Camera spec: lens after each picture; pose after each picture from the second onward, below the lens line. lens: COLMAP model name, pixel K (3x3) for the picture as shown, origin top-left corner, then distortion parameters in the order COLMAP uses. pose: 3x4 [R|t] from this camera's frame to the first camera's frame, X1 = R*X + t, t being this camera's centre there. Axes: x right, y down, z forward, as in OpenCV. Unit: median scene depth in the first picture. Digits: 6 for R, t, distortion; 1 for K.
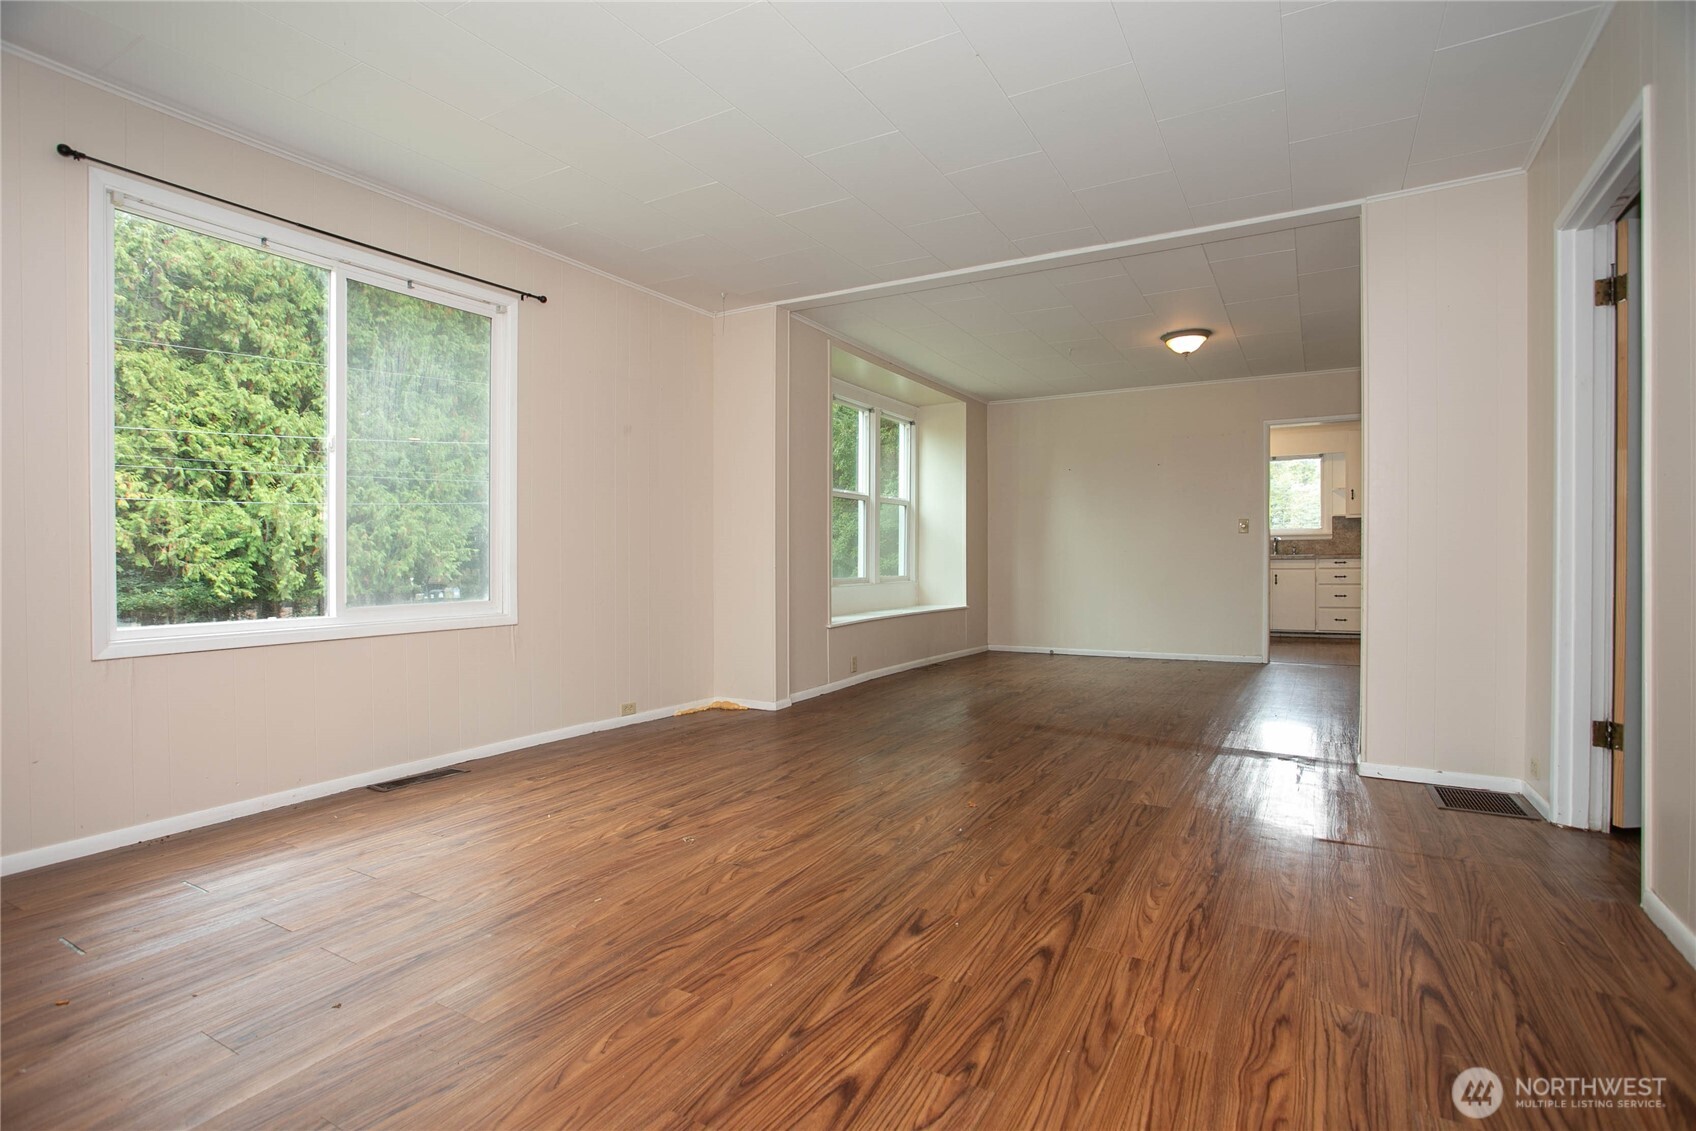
lens RADIAL K [[825.7, 0, 833.2], [0, 825.7, 562.2], [0, 0, 1]] dist [-0.066234, 0.024726]
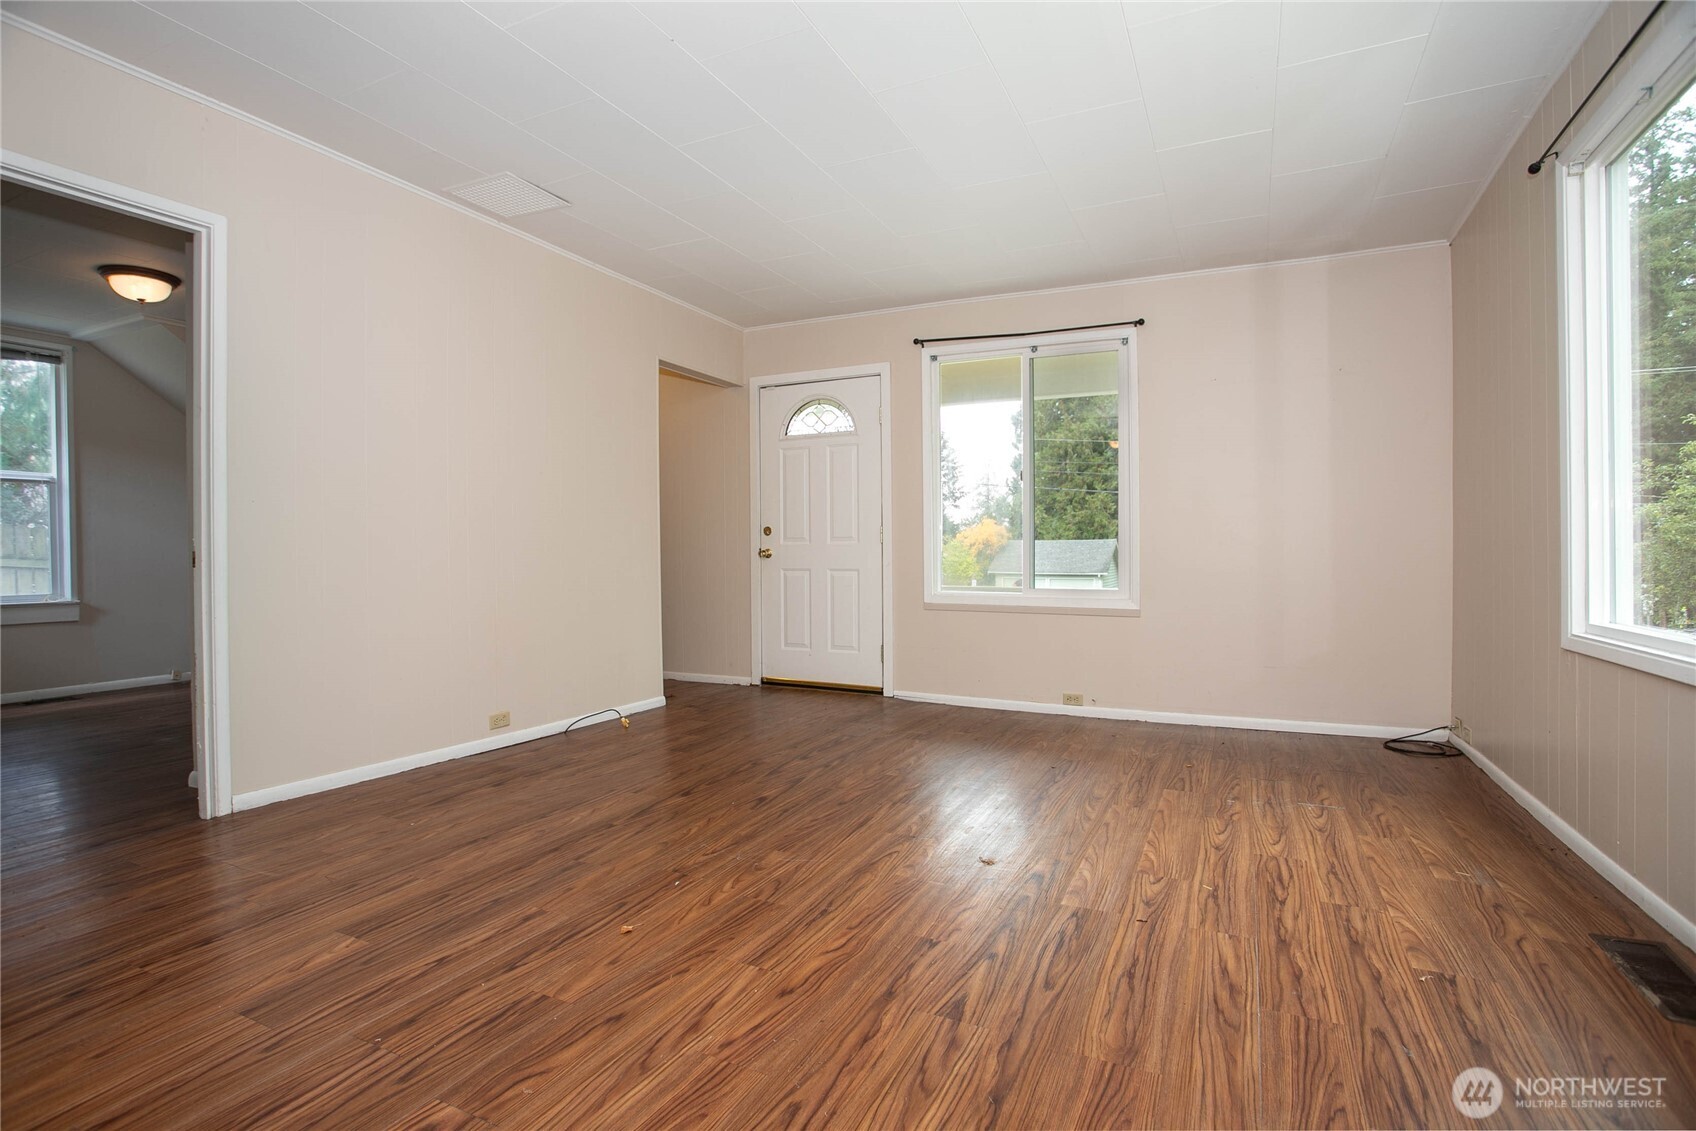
lens RADIAL K [[825.7, 0, 837.6], [0, 825.7, 573.8], [0, 0, 1]] dist [-0.066234, 0.024726]
pose [[-0.997032, 0.011437, -0.076131, 0.056592], [0.009131, 0.999491, 0.030577, -0.008814], [0.076442, 0.029791, -0.996629, 1.944391]]
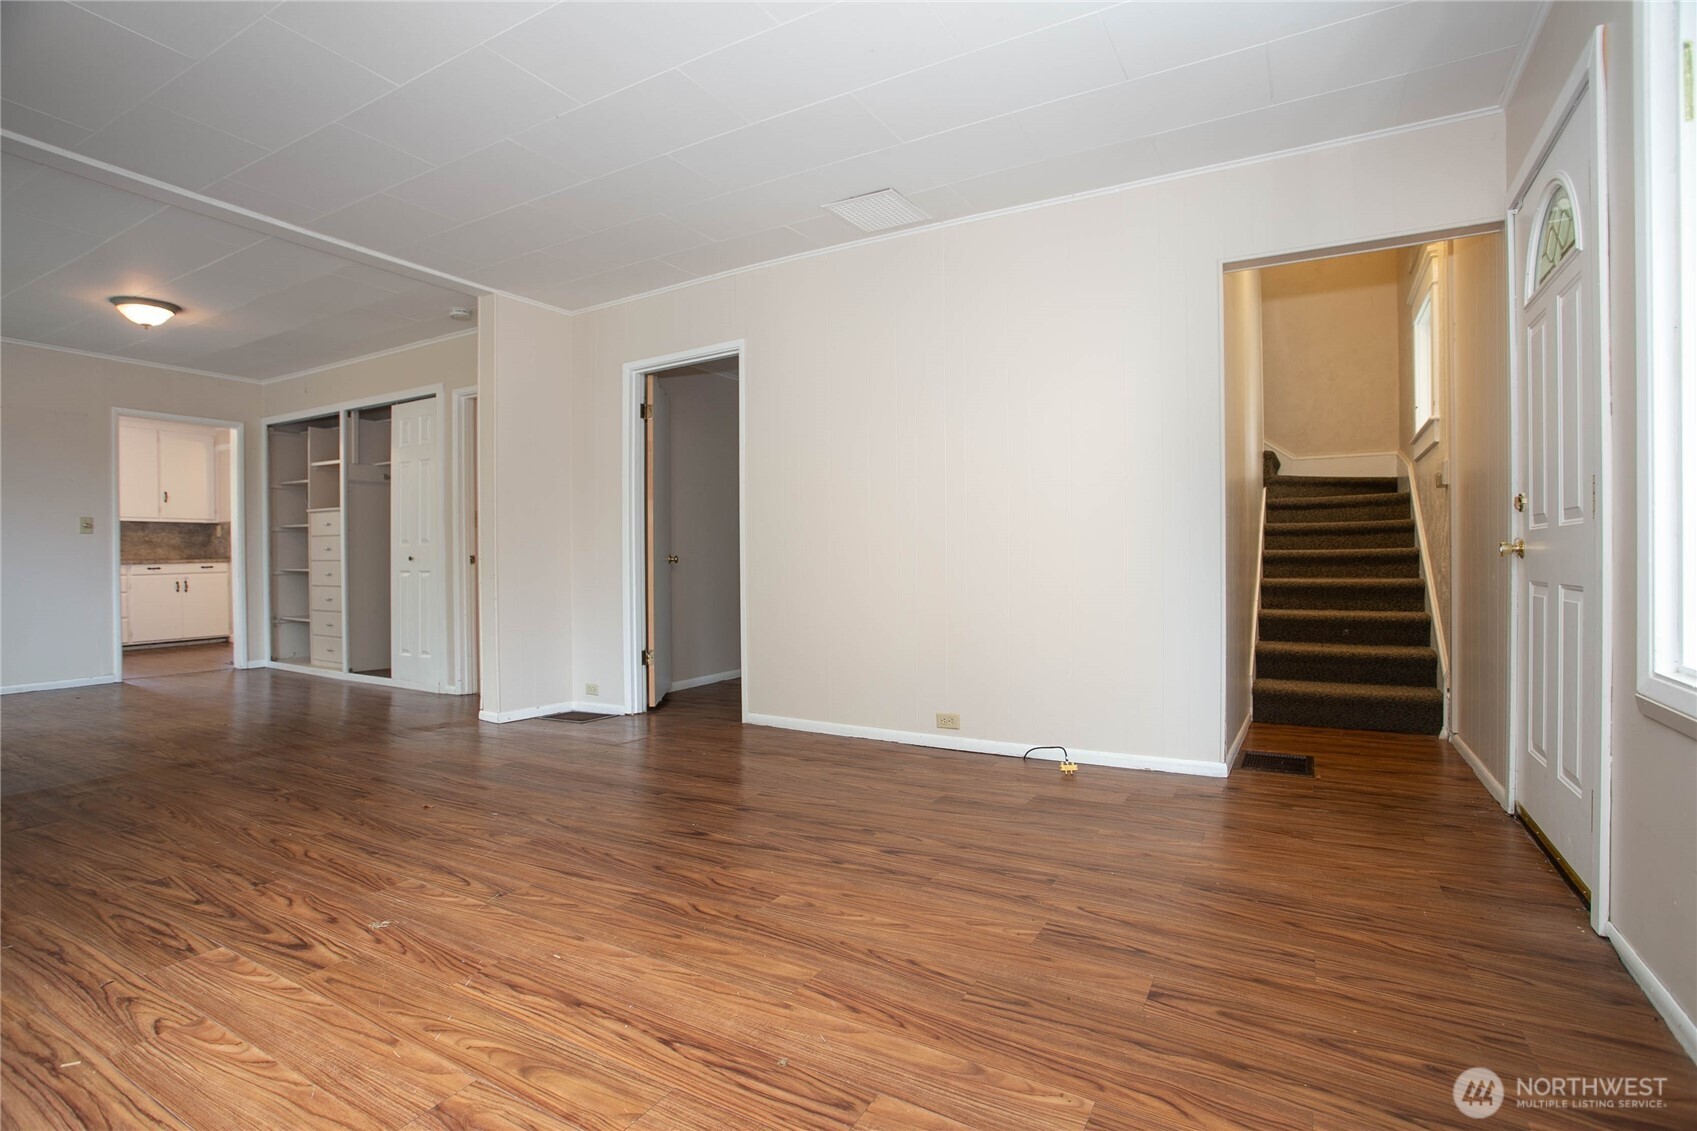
lens RADIAL K [[826.2, 0, 851.7], [0, 826.2, 563.0], [0, 0, 1]] dist [-0.066234, 0.024726]
pose [[-0.019108, 0.000642, 0.999817, -0.951806], [0.009685, 0.999953, -0.000457, 0.011679], [-0.999771, 0.009674, -0.019113, 0.598338]]
